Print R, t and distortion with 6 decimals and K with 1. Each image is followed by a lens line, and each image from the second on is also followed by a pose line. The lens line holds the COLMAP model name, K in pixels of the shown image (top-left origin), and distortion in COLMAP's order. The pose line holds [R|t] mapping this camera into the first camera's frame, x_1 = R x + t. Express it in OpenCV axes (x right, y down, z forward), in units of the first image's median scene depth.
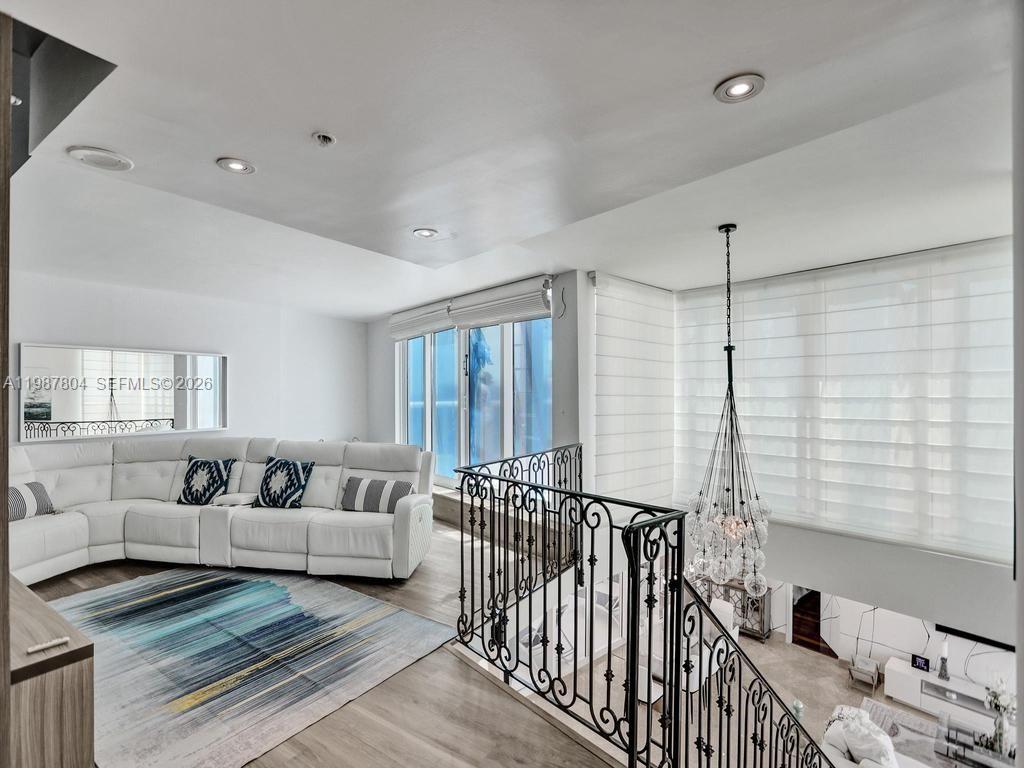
lens RADIAL K [[499.6, 0, 515.9], [0, 499.6, 385.7], [0, 0, 1]] dist [-0.068787, 0.029068]
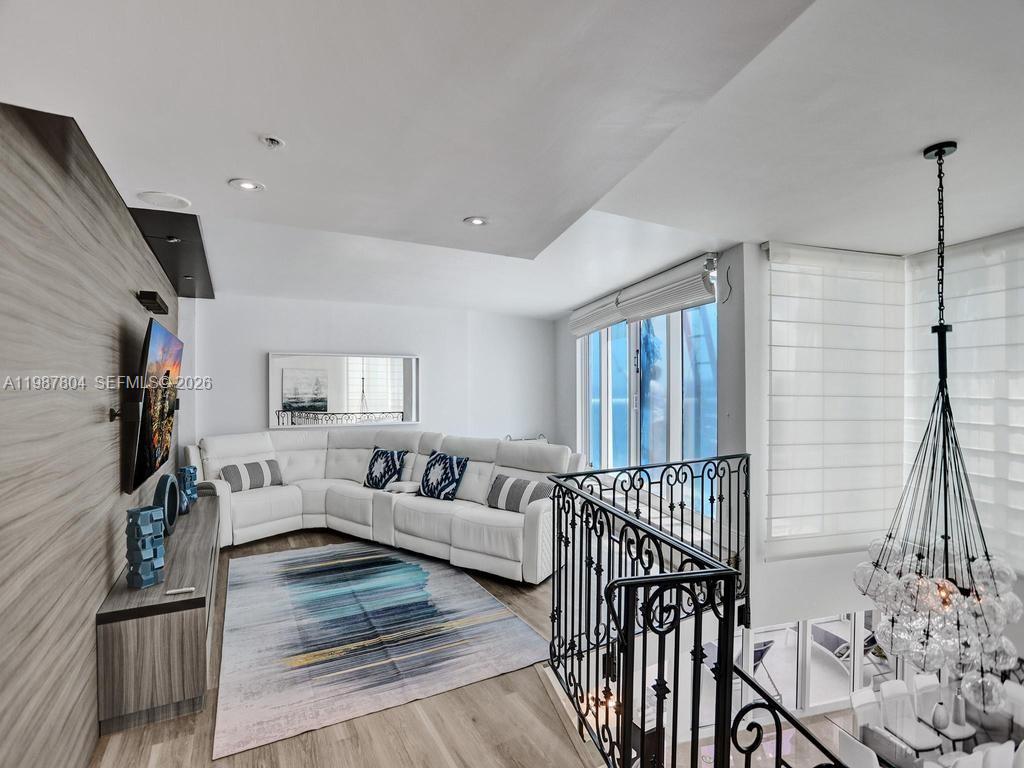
lens RADIAL K [[499.6, 0, 514.1], [0, 499.6, 387.2], [0, 0, 1]] dist [-0.068787, 0.029068]
pose [[0.888595, 0.000226, -0.458692, 0.180543], [0.004276, 0.999952, 0.008776, -0.003414], [0.458672, -0.009760, 0.888552, 0.121333]]
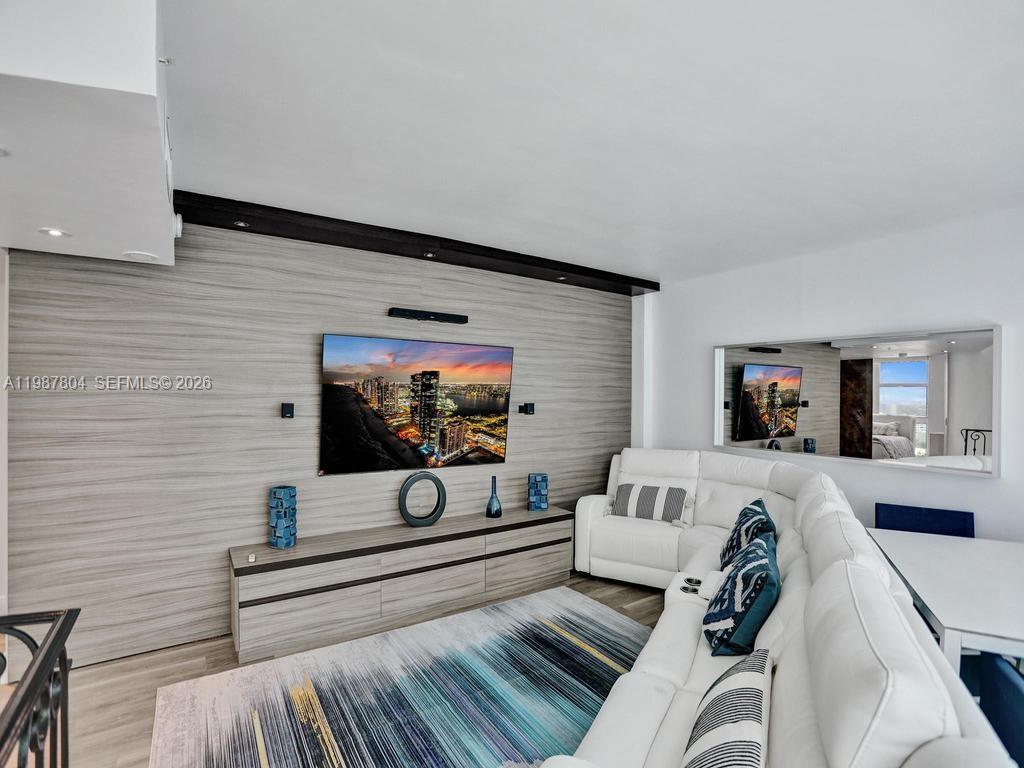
lens RADIAL K [[499.6, 0, 509.1], [0, 499.6, 385.2], [0, 0, 1]] dist [-0.068787, 0.029068]
pose [[-0.392121, -0.010764, -0.919850, 0.071498], [-0.003427, 0.999942, -0.010240, -0.003123], [0.919907, -0.000863, -0.392135, 1.079228]]
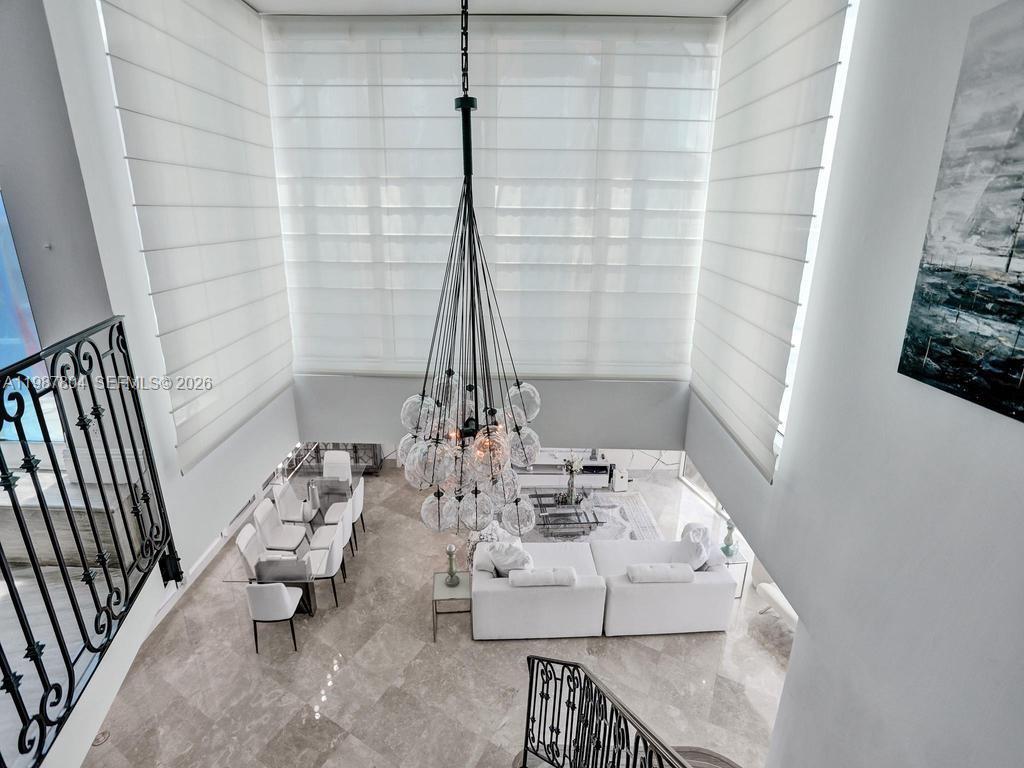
lens RADIAL K [[499.6, 0, 500.3], [0, 499.6, 352.5], [0, 0, 1]] dist [-0.068787, 0.029068]
pose [[0.664446, -0.205549, 0.718513, 0.044653], [-0.020509, 0.956055, 0.292470, 0.013954], [-0.747055, -0.209067, 0.631031, 0.520167]]
